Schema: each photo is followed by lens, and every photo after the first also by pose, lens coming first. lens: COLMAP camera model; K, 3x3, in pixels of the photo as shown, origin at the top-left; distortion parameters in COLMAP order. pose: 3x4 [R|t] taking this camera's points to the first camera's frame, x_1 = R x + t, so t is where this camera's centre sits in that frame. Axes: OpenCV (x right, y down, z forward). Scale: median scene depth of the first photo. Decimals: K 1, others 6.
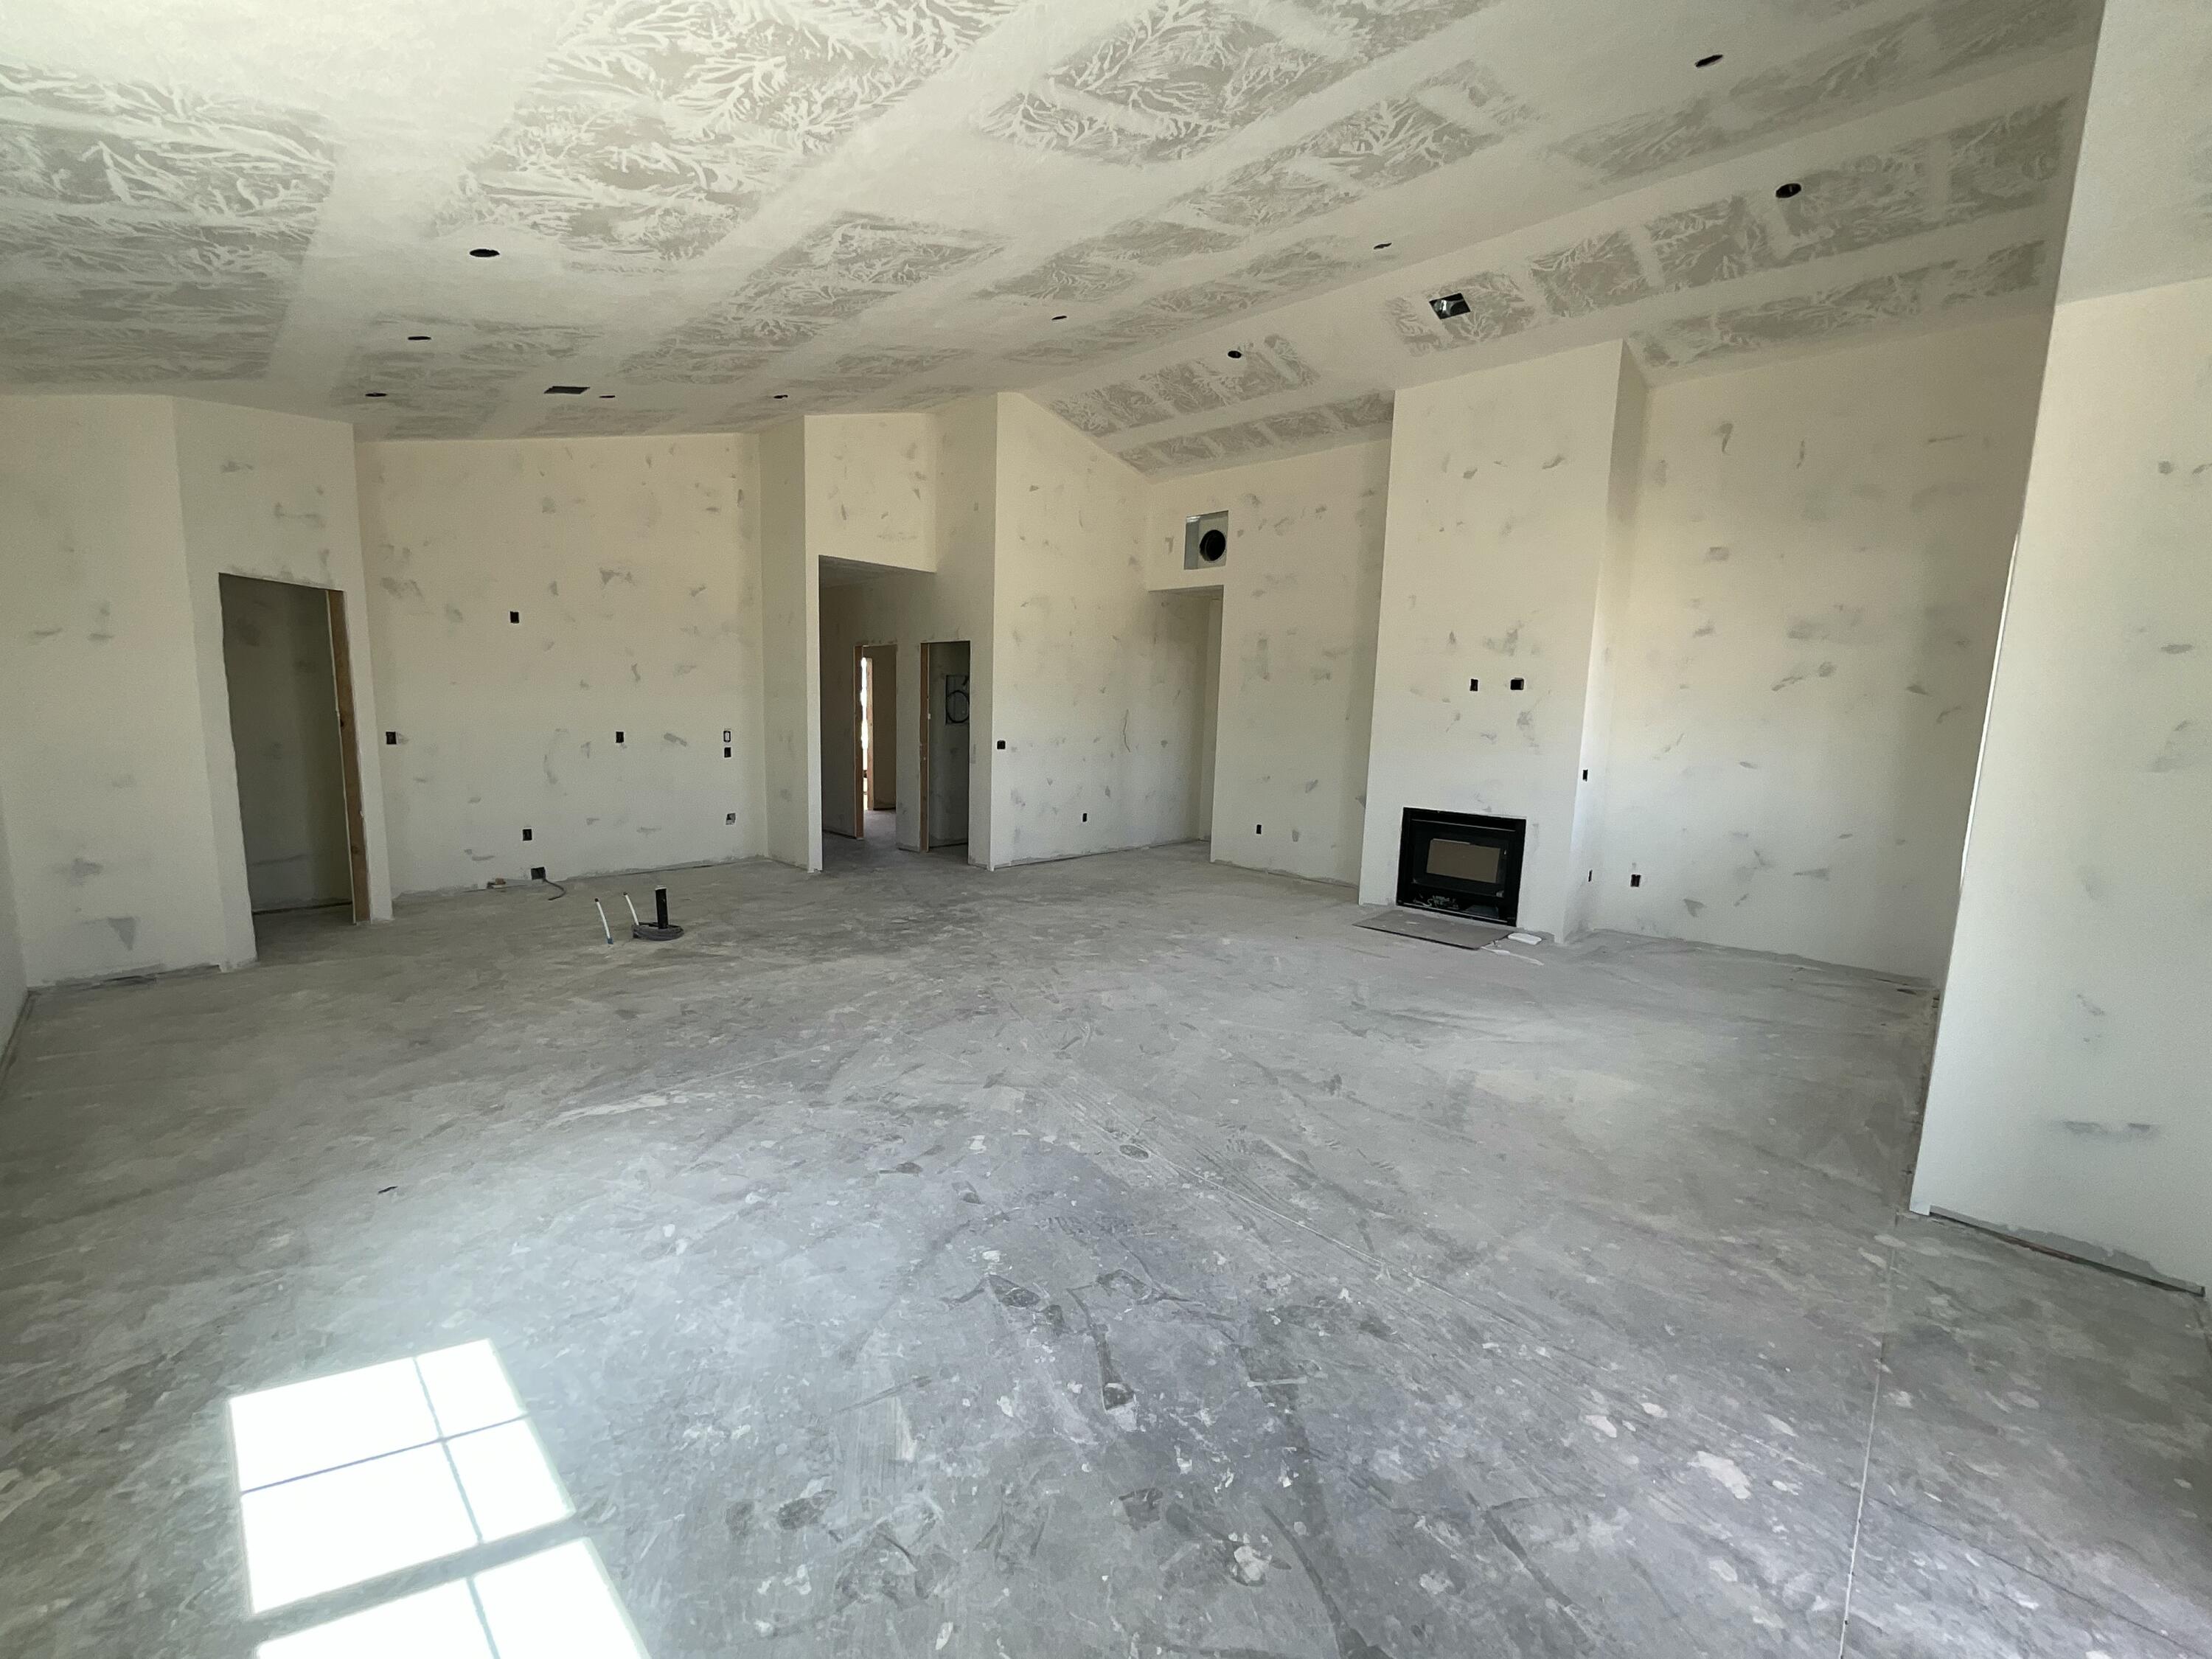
lens RADIAL K [[897.8, 0, 1103.8], [0, 897.8, 829.5], [0, 0, 1]] dist [-0.010317, 0.003675]
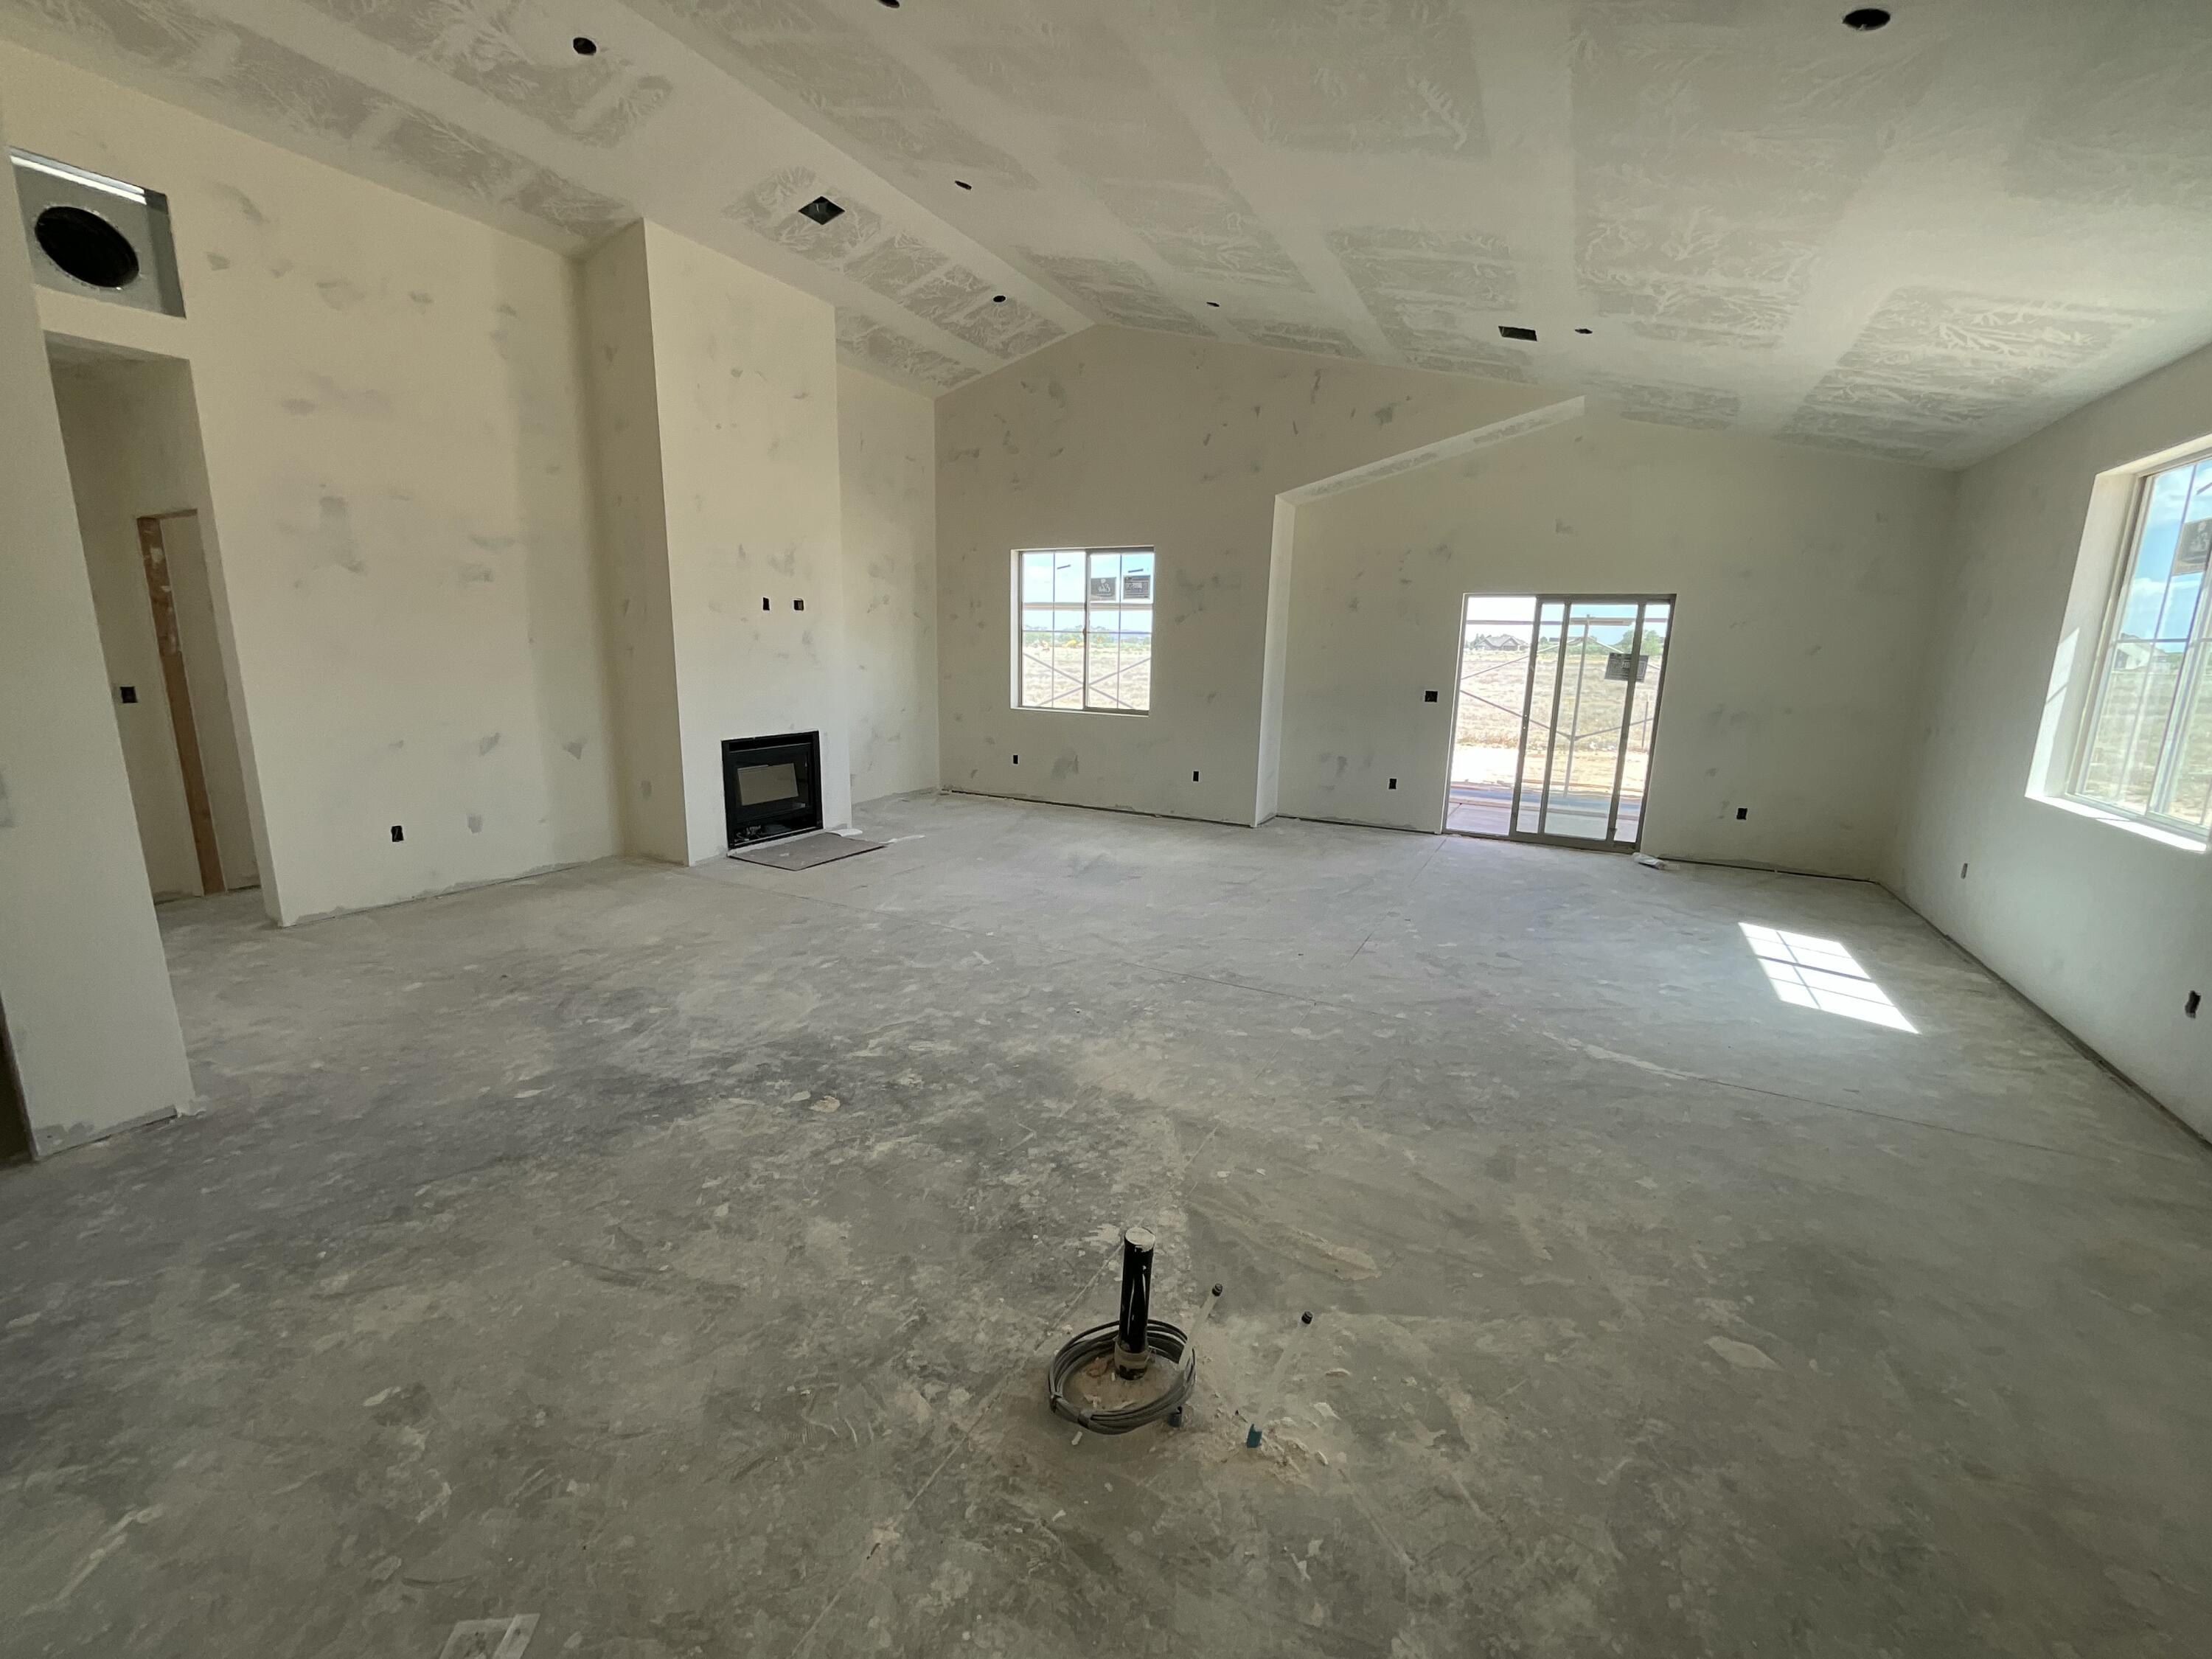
lens RADIAL K [[897.8, 0, 1103.8], [0, 897.8, 829.5], [0, 0, 1]] dist [-0.010317, 0.003675]
pose [[-0.271452, -0.227195, 0.935252, -0.864031], [0.103825, 0.959156, 0.263136, -0.188363], [-0.956835, 0.168531, -0.236777, 1.200136]]
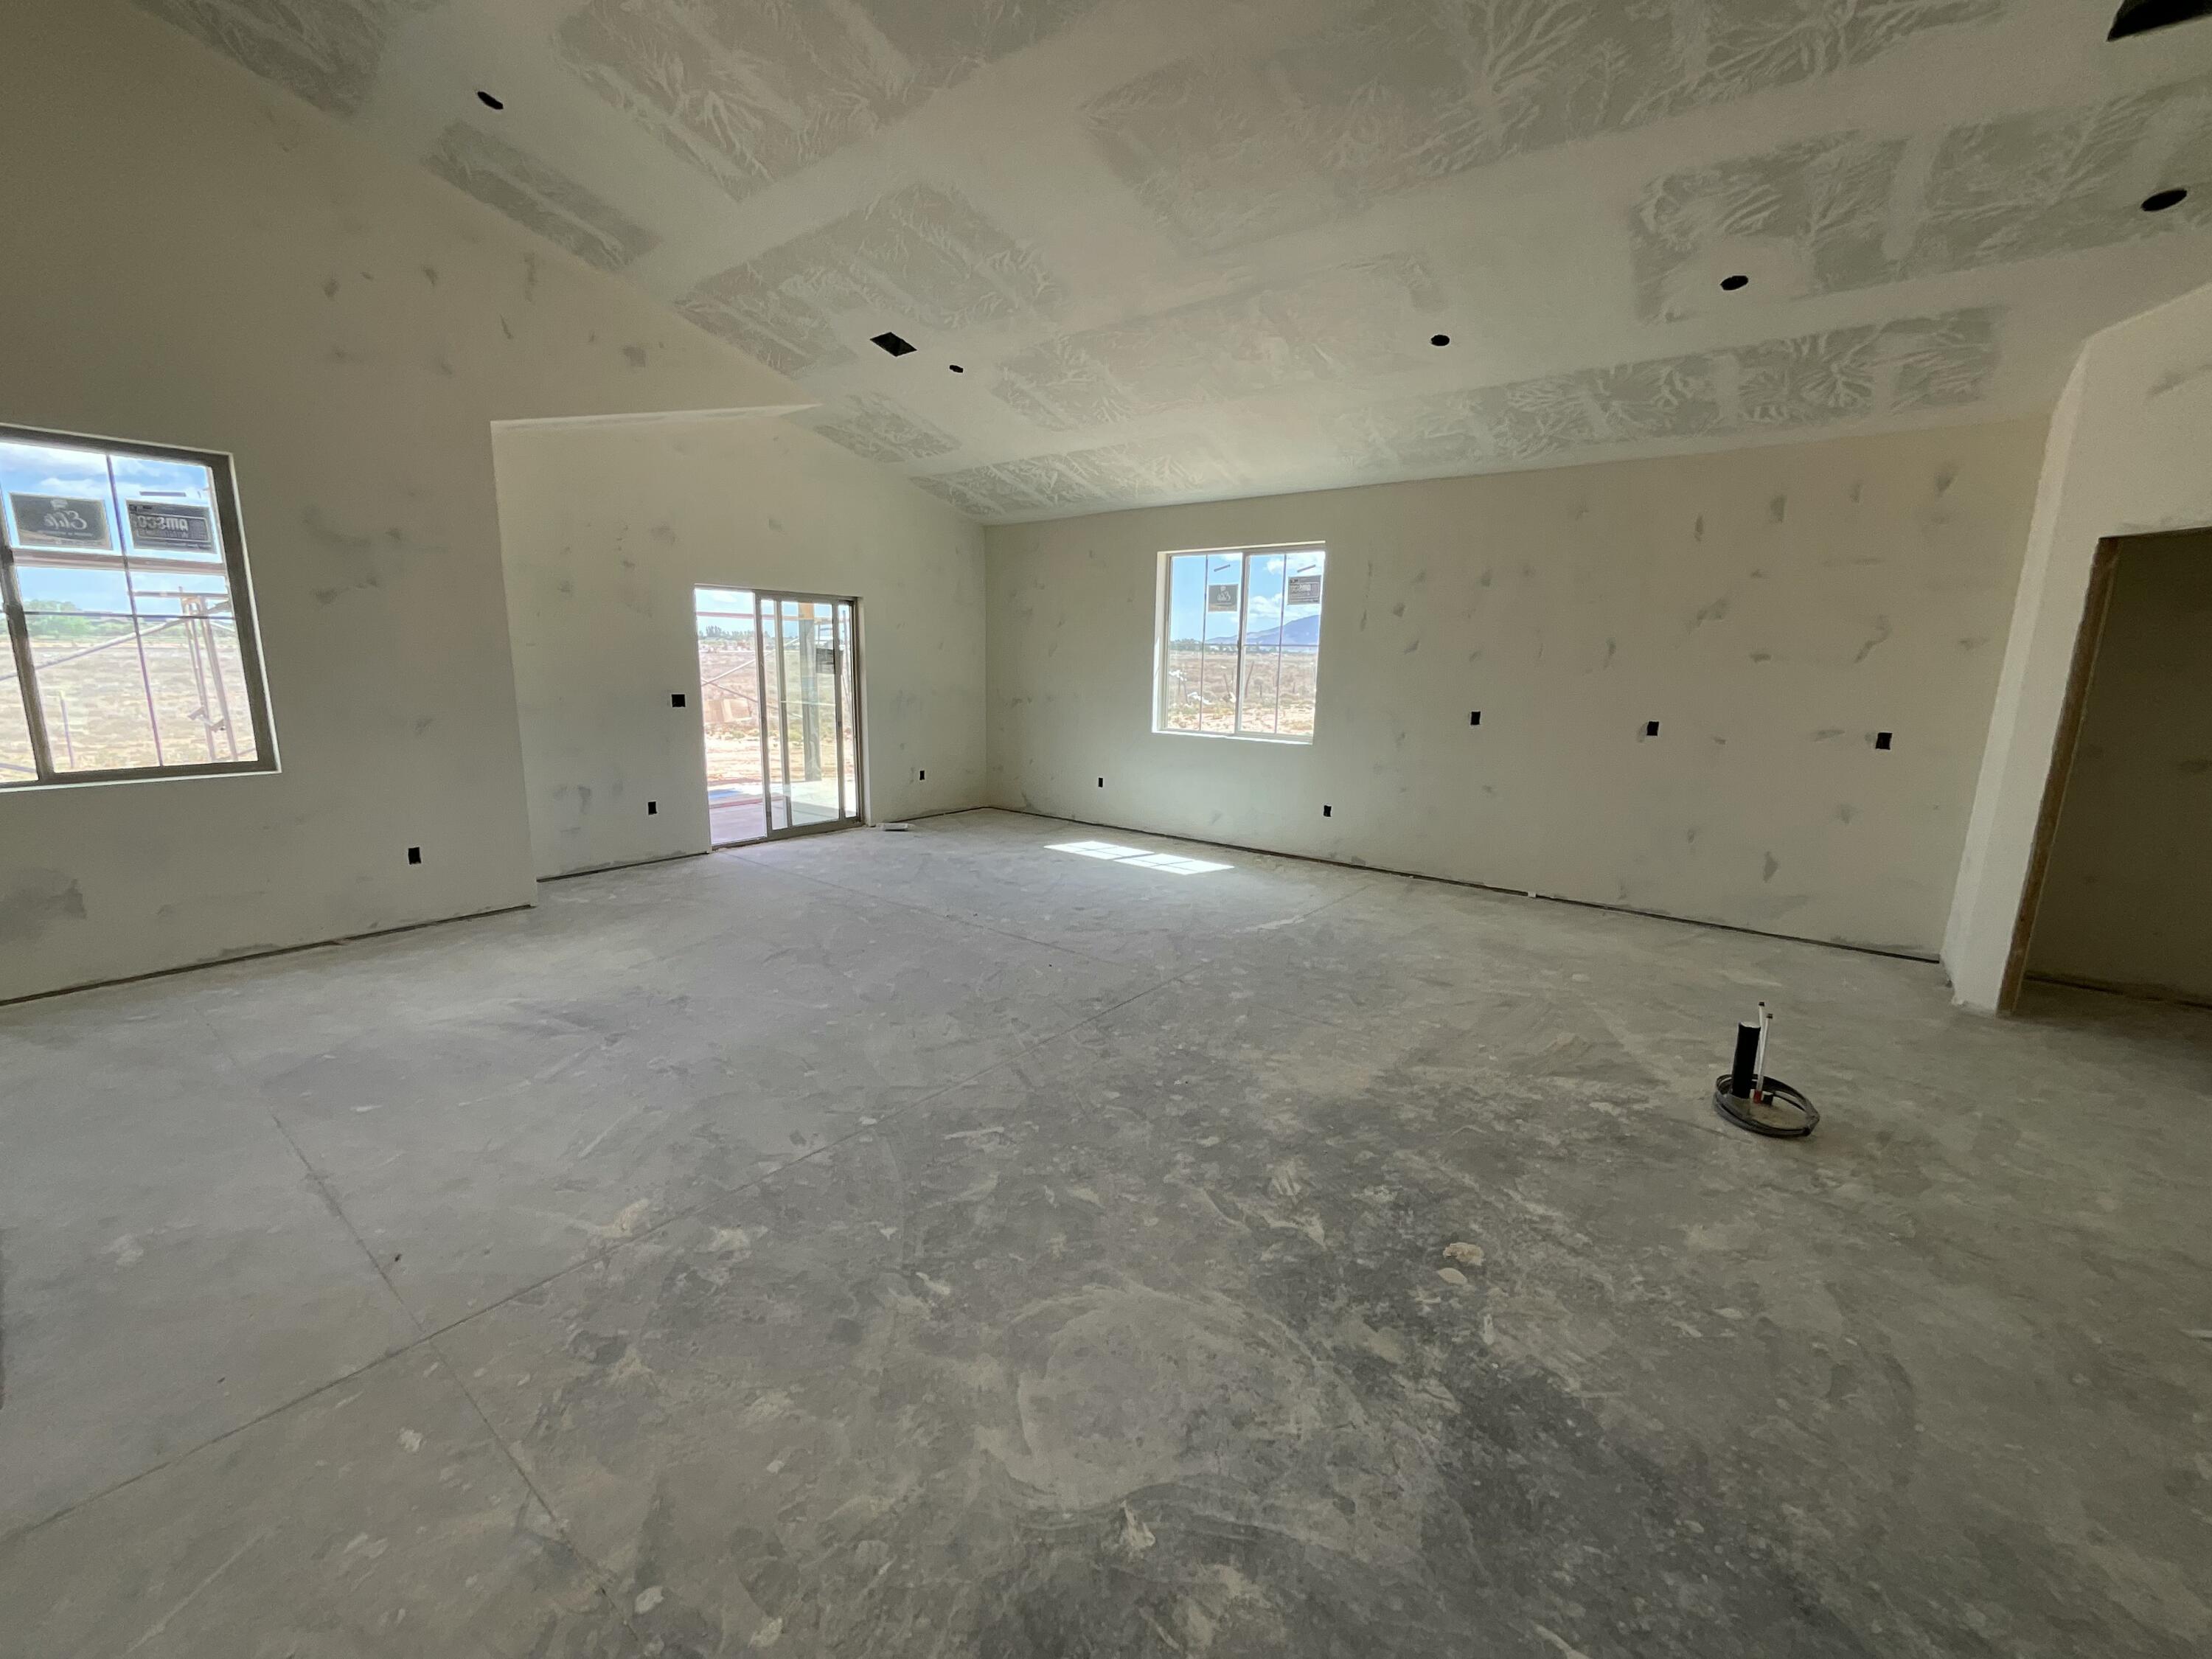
lens RADIAL K [[897.8, 0, 1103.8], [0, 897.8, 829.5], [0, 0, 1]] dist [-0.010317, 0.003675]
pose [[-0.994058, -0.027387, -0.105354, -0.040439], [-0.060002, 0.945383, 0.320391, -0.227222], [0.090826, 0.324808, -0.941409, 1.627365]]
